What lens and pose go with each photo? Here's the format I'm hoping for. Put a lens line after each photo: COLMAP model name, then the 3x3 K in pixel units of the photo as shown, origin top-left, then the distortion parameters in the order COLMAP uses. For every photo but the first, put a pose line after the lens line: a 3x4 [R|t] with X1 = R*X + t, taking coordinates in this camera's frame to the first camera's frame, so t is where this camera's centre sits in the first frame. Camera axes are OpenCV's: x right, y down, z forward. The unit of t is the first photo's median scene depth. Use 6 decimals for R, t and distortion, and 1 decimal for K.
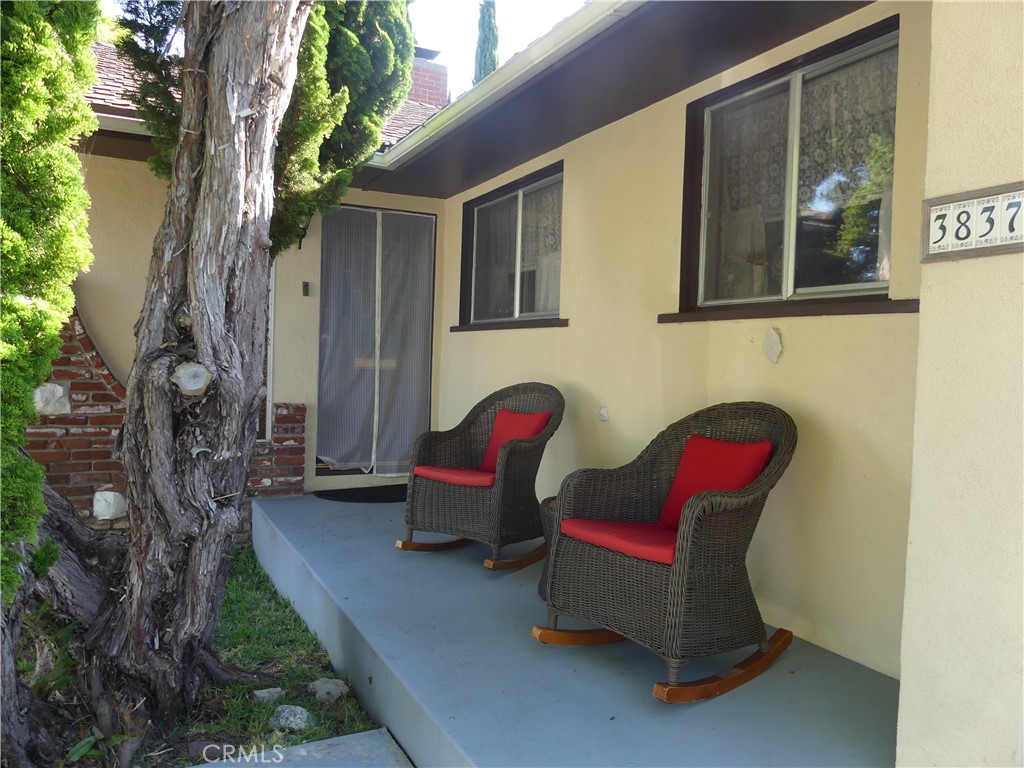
lens RADIAL K [[777.6, 0, 512.0], [0, 777.6, 384.0], [0, 0, 1]] dist [-0.032253, 0.048741]
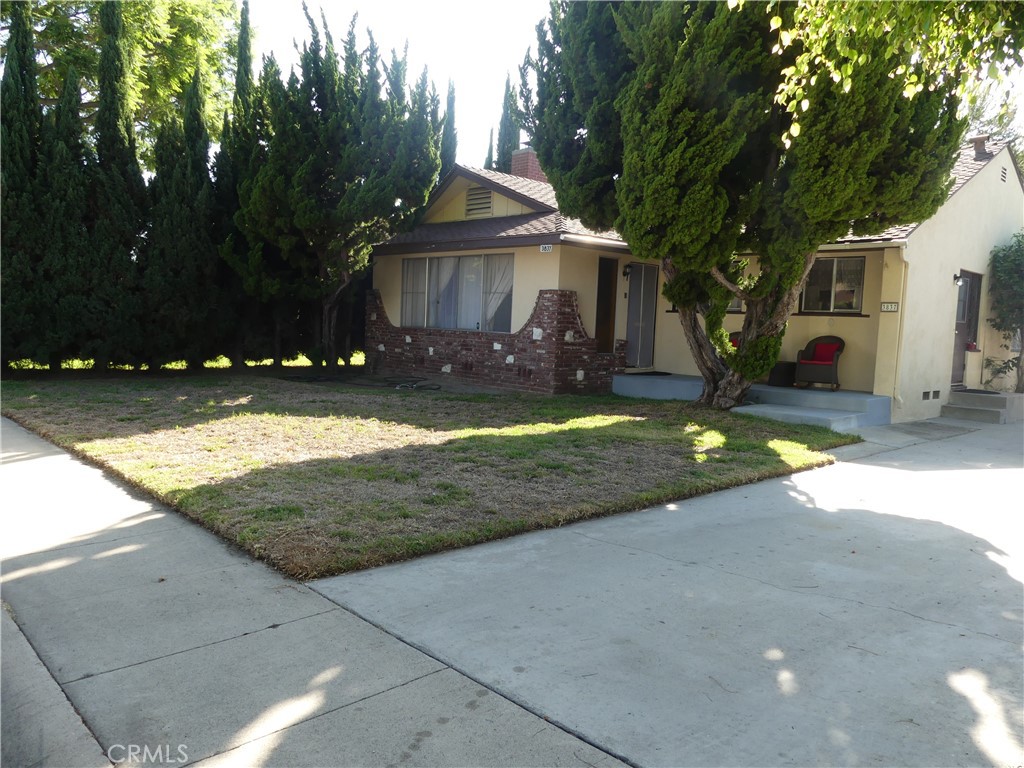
lens RADIAL K [[777.6, 0, 512.0], [0, 777.6, 384.0], [0, 0, 1]] dist [-0.032253, 0.048741]
pose [[0.957399, -0.009421, 0.288616, -1.597046], [-0.005767, 0.998645, 0.051727, 0.047363], [-0.288712, -0.051188, 0.956047, -1.604329]]
